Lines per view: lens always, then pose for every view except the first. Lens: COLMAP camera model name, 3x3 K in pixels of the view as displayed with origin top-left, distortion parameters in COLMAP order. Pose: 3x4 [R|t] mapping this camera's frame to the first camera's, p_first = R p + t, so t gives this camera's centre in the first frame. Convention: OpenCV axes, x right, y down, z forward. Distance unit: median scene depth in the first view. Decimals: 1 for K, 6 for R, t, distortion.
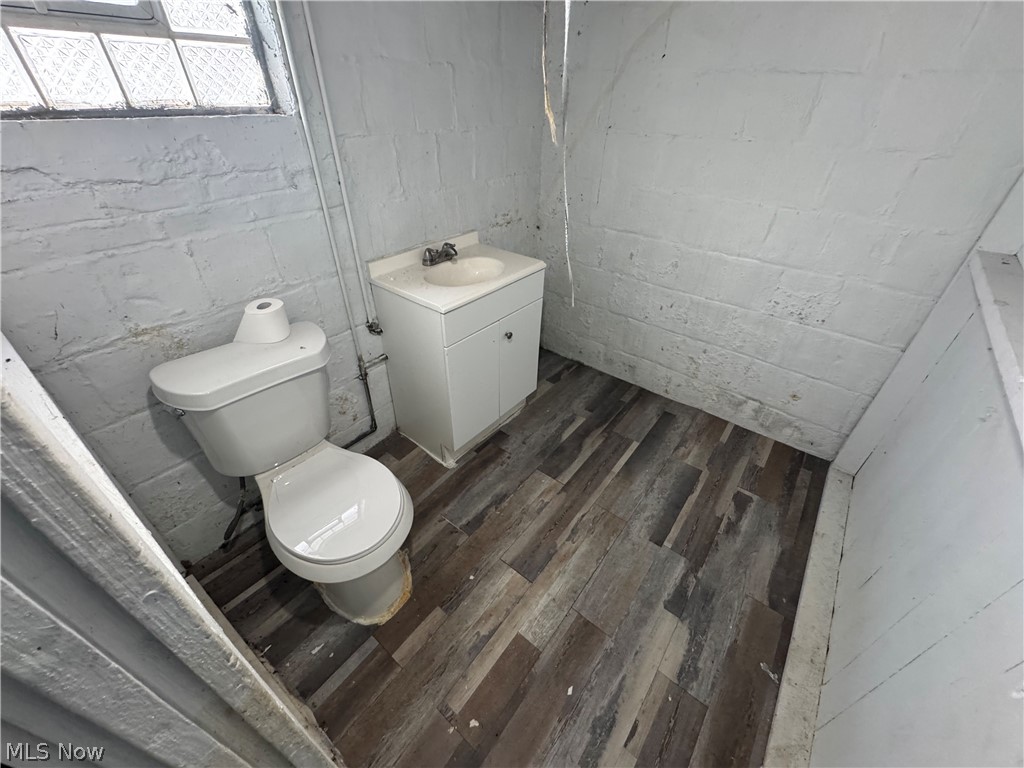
lens RADIAL K [[405.6, 0, 510.9], [0, 405.6, 385.8], [0, 0, 1]] dist [-0.000959, 0.000640]
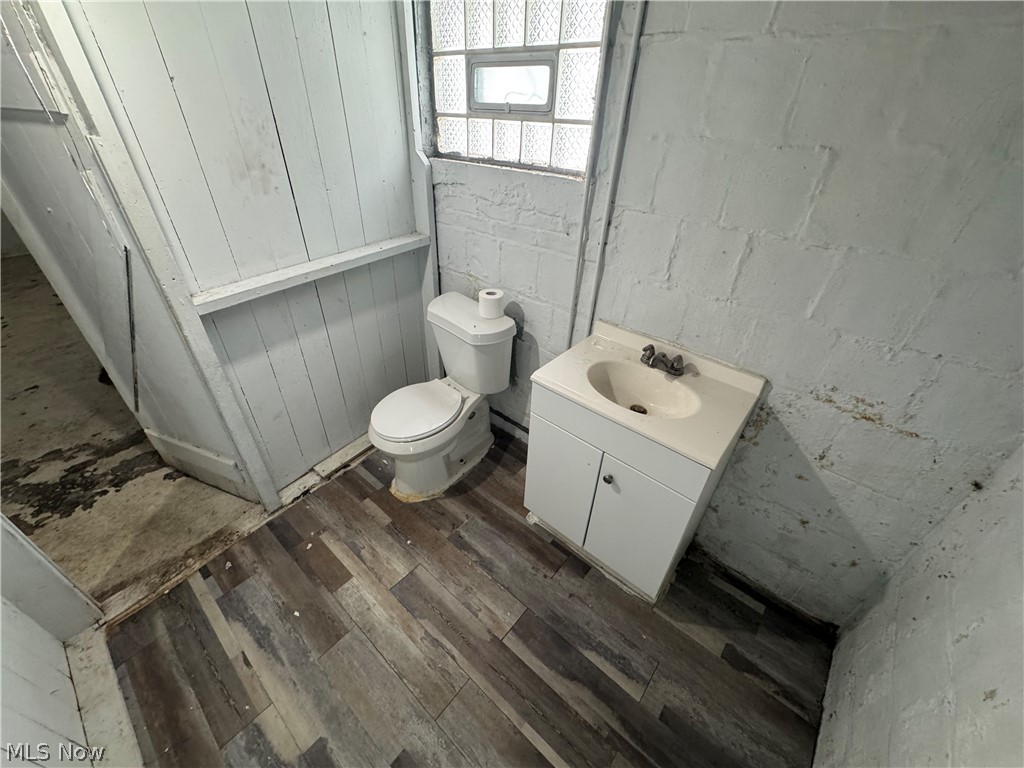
lens RADIAL K [[405.6, 0, 510.9], [0, 405.6, 385.8], [0, 0, 1]] dist [-0.000959, 0.000640]
pose [[-0.031143, 0.560334, -0.827681, 0.635763], [-0.610066, 0.645287, 0.459809, -0.568325], [0.791738, 0.519260, 0.321745, 0.621258]]
